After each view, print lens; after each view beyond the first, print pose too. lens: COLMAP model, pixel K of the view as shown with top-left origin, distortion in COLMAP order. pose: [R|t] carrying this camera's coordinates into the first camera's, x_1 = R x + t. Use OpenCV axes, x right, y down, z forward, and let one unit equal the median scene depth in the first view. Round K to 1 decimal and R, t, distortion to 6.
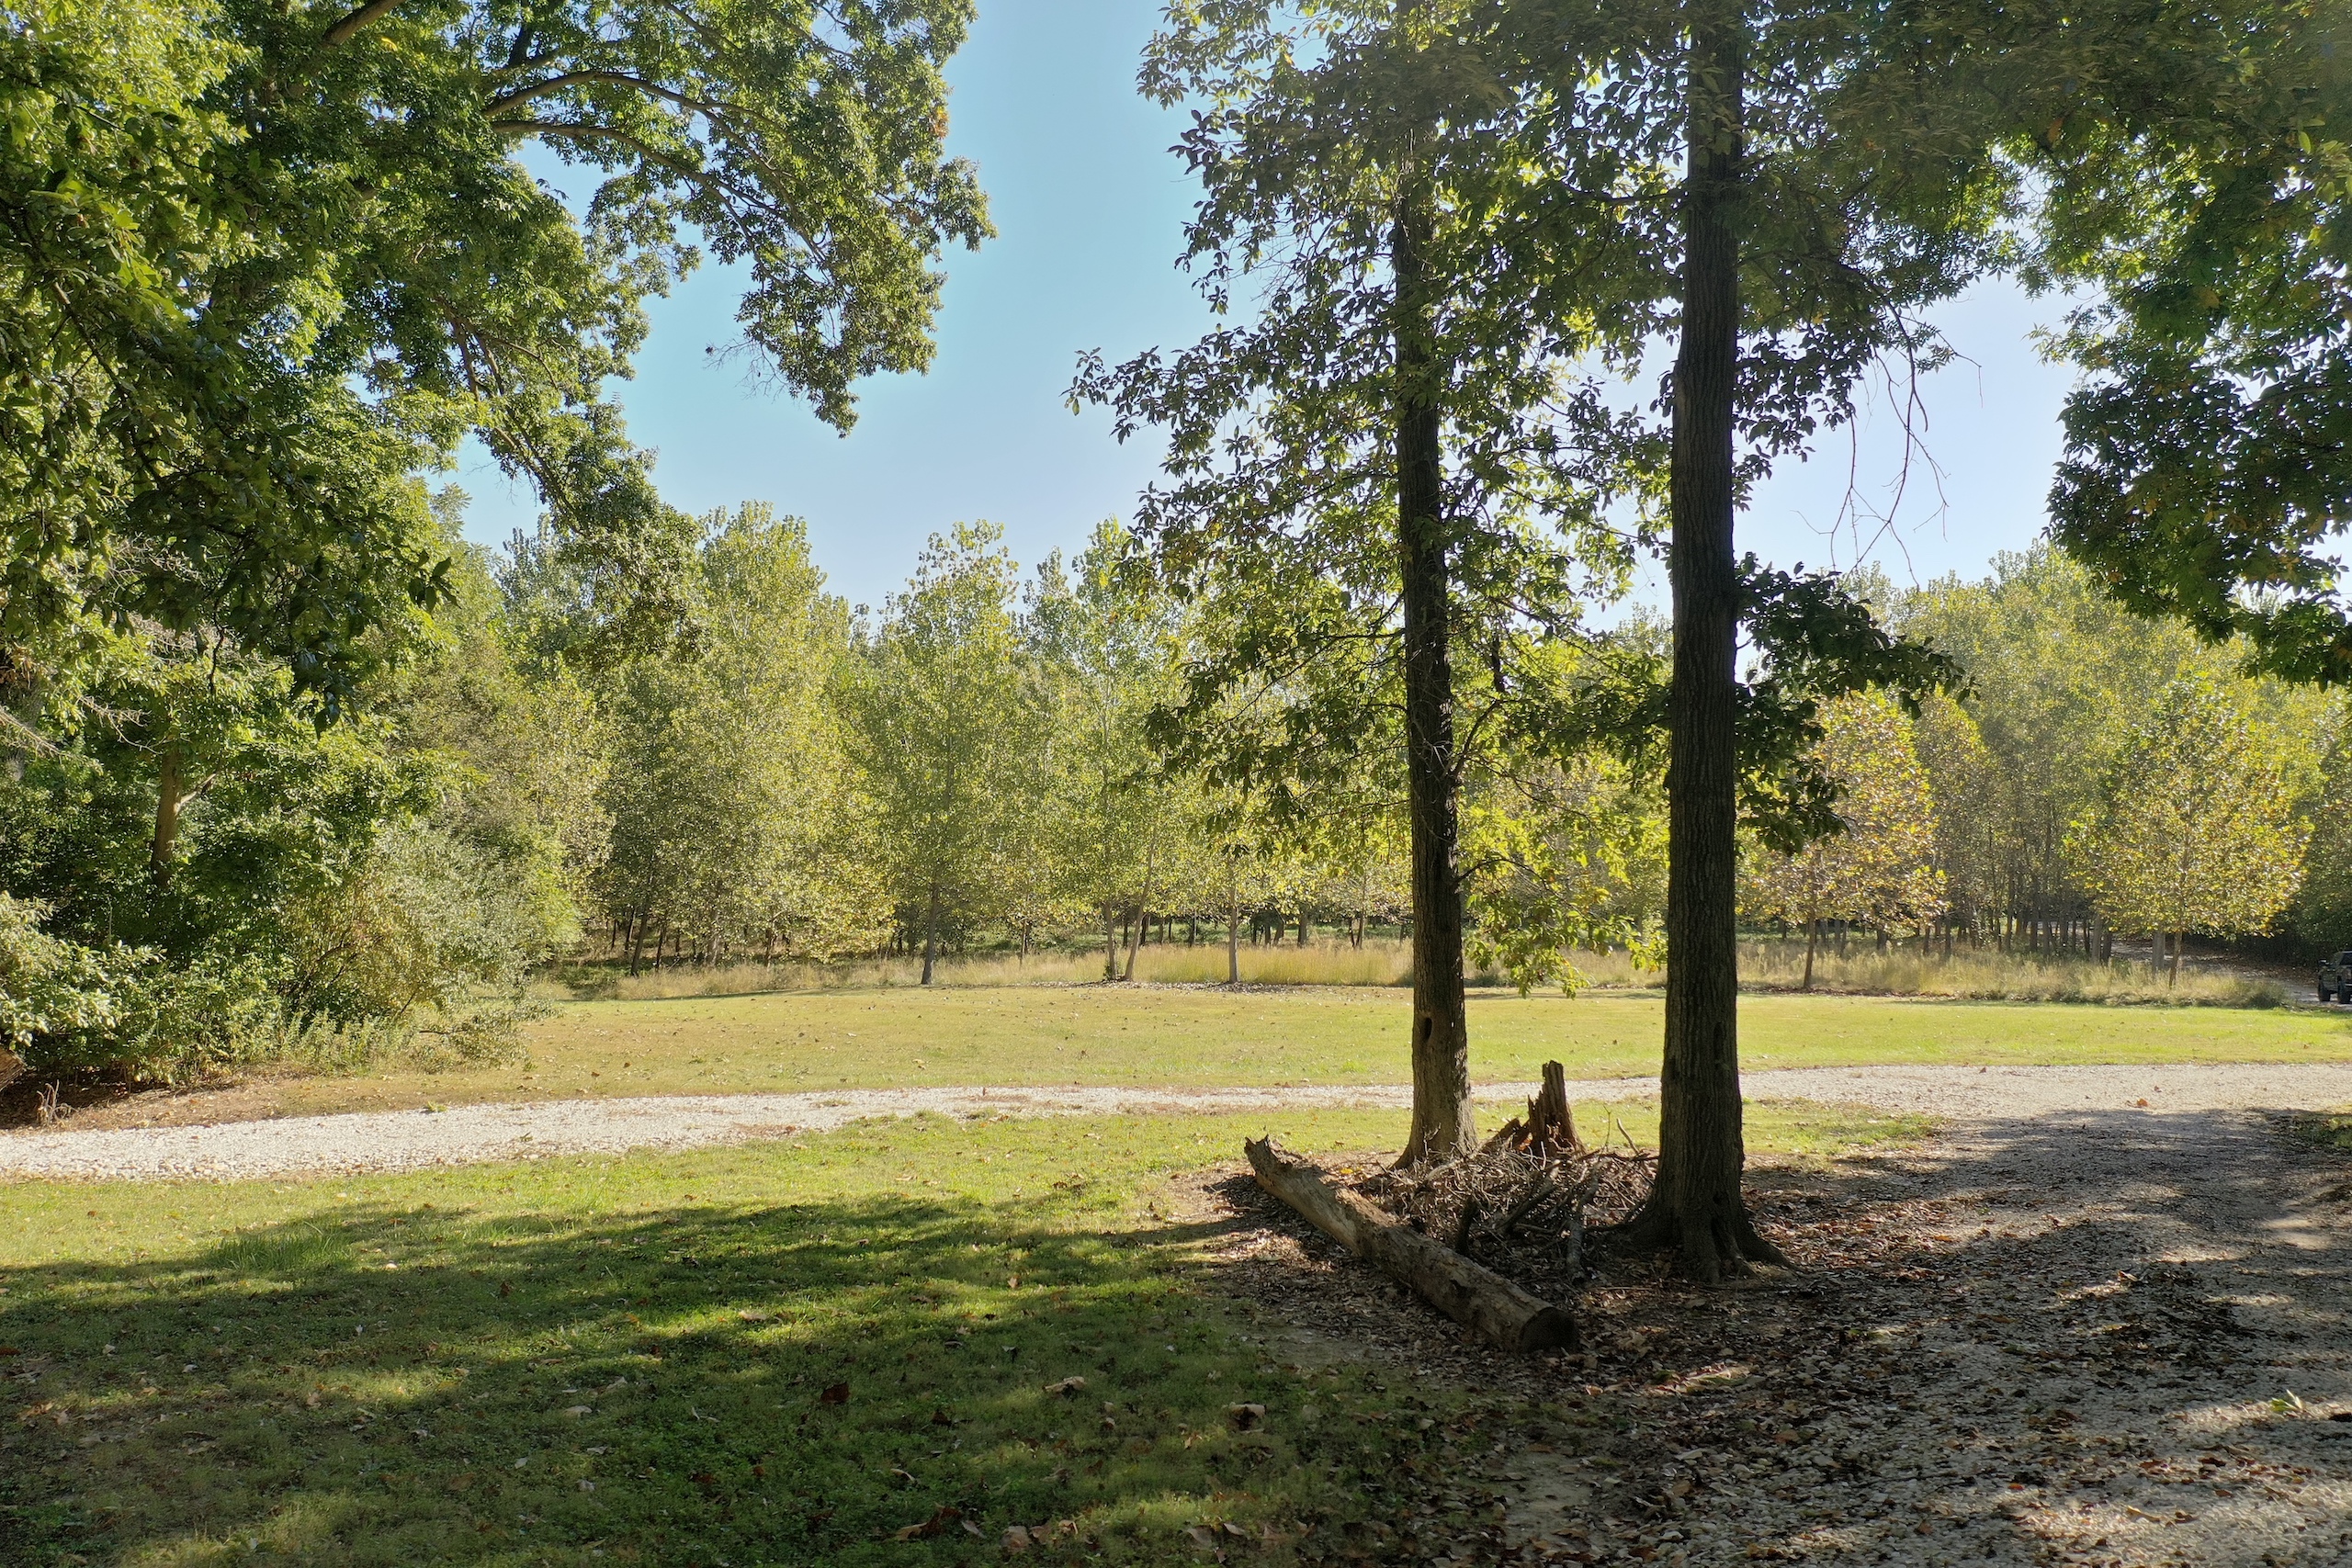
lens RADIAL K [[1863.0, 0, 1179.0], [0, 1863.0, 782.9], [0, 0, 1]] dist [0.004212, -0.000317]
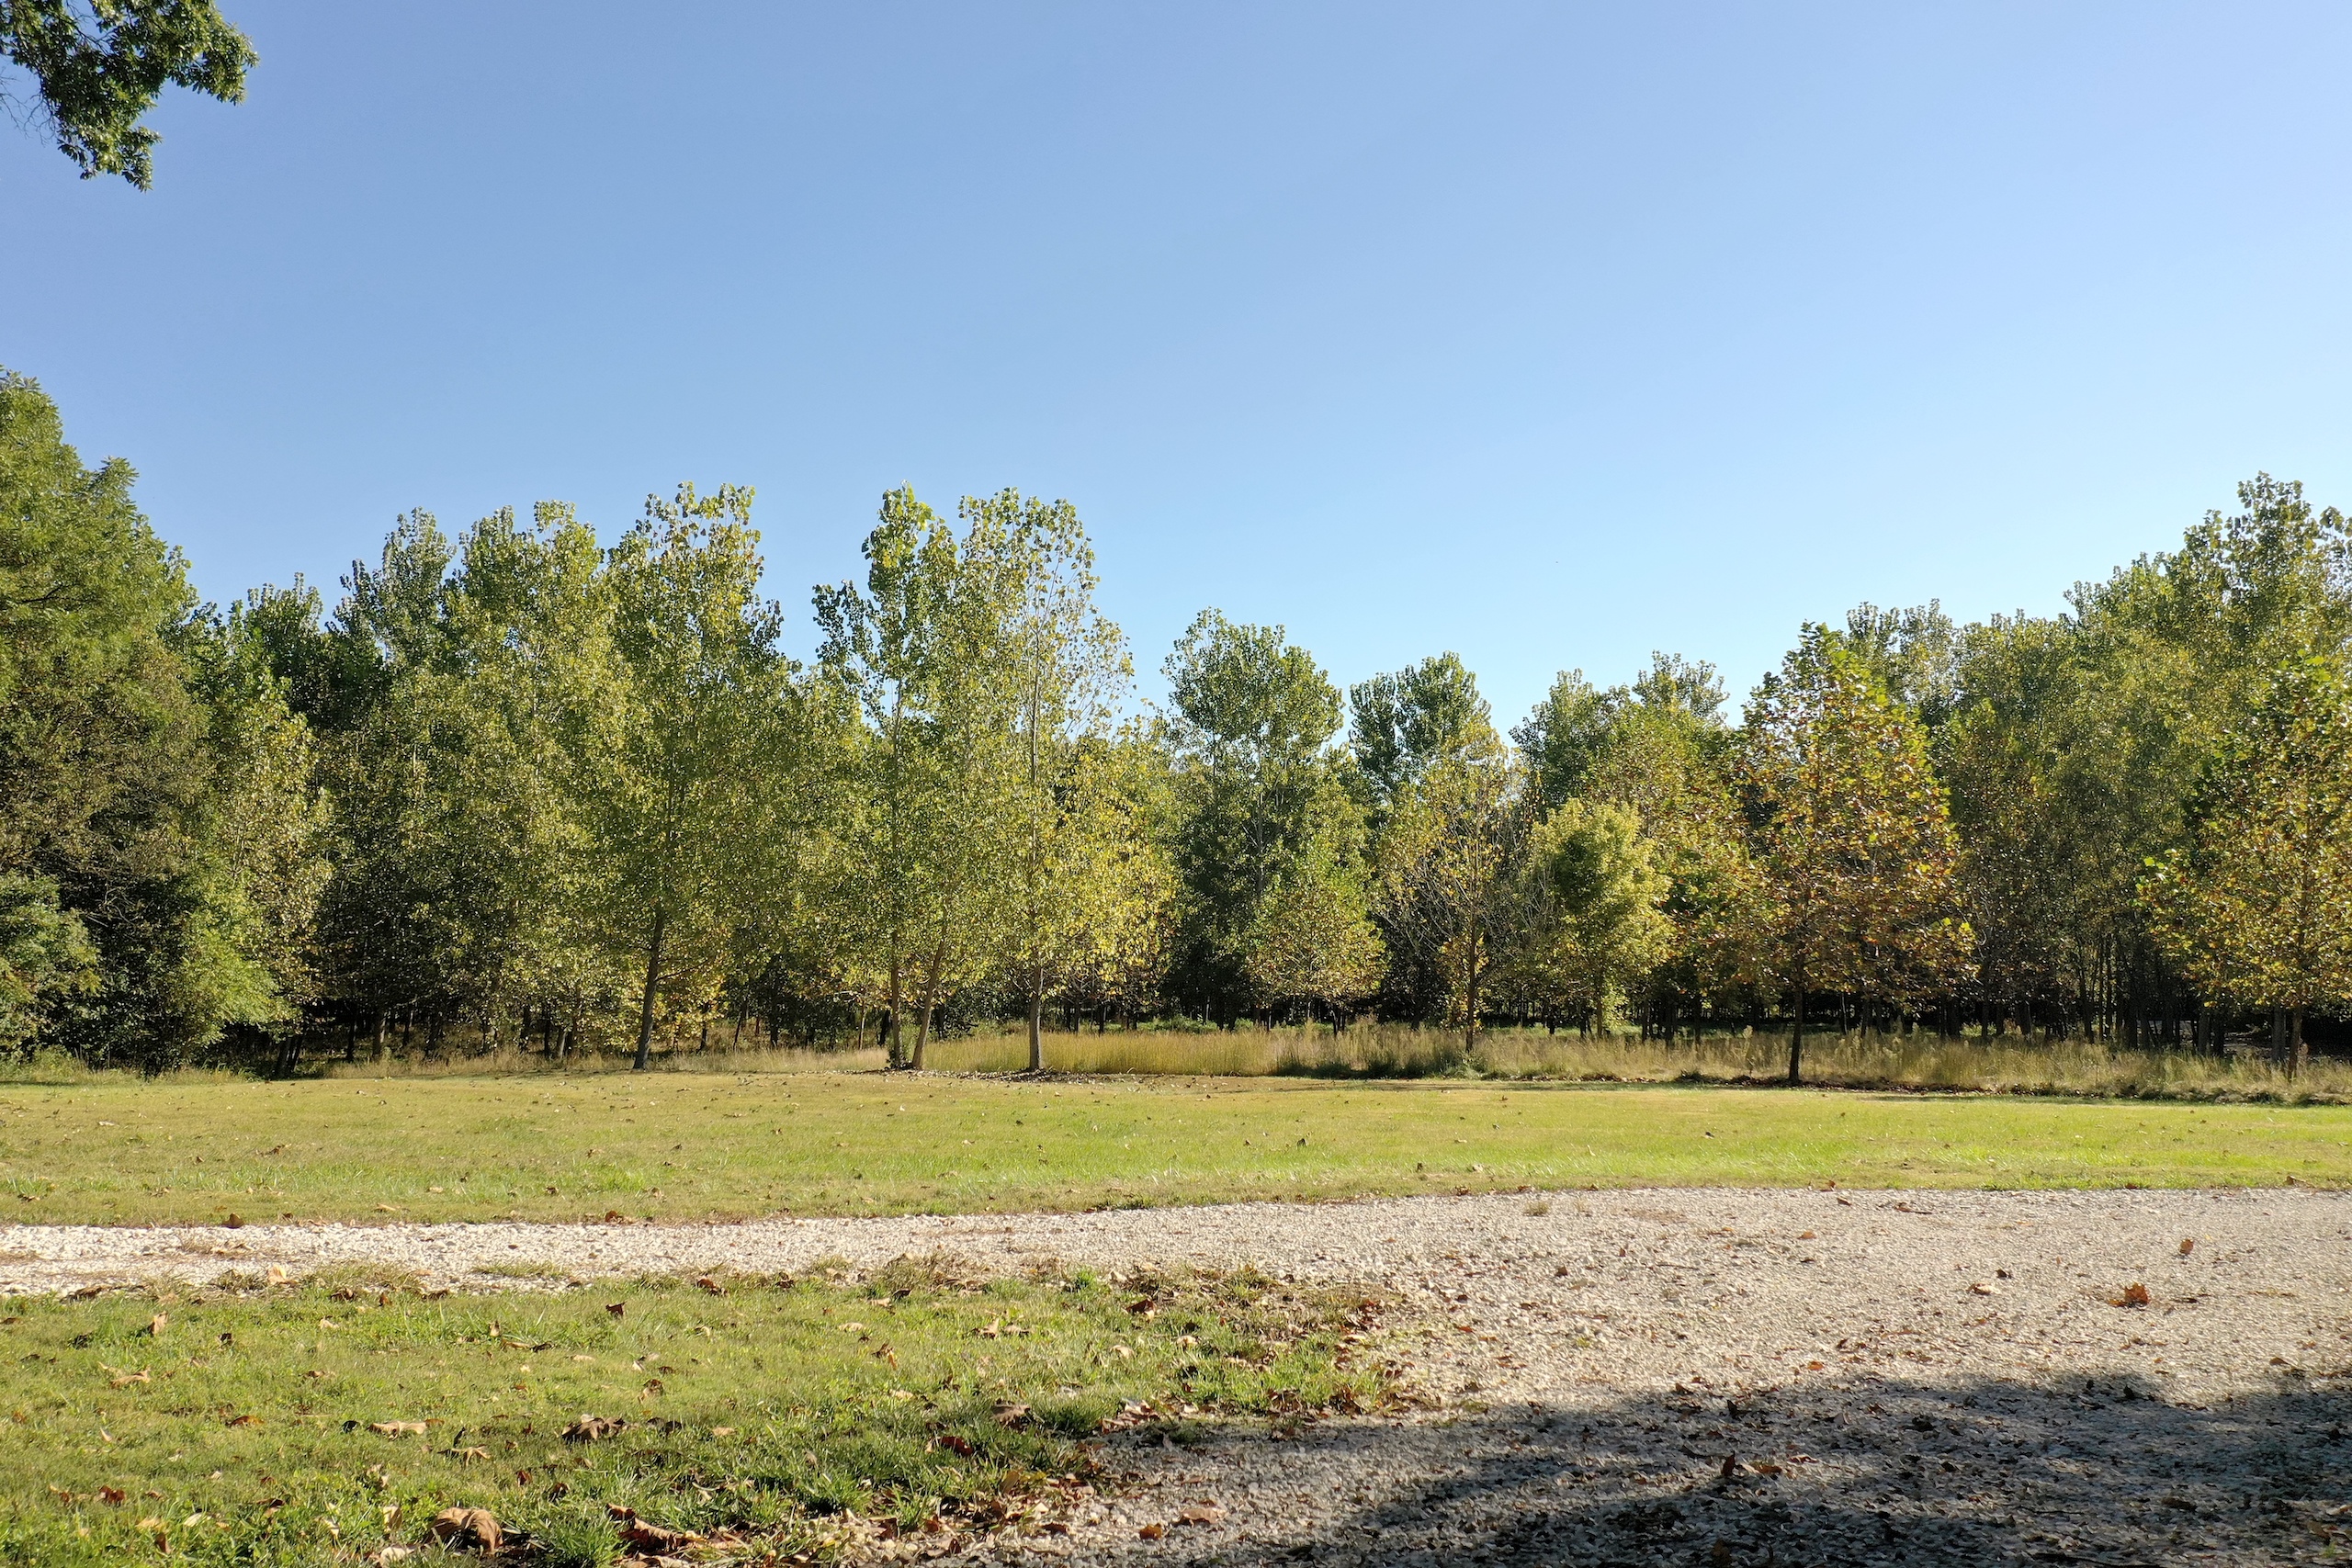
lens RADIAL K [[1863.0, 0, 1172.2], [0, 1863.0, 787.8], [0, 0, 1]] dist [0.004212, -0.000317]
pose [[0.998489, -0.004665, -0.054752, 0.109854], [0.001539, 0.998373, -0.057003, 0.029511], [0.054929, 0.056833, 0.996872, 0.194683]]
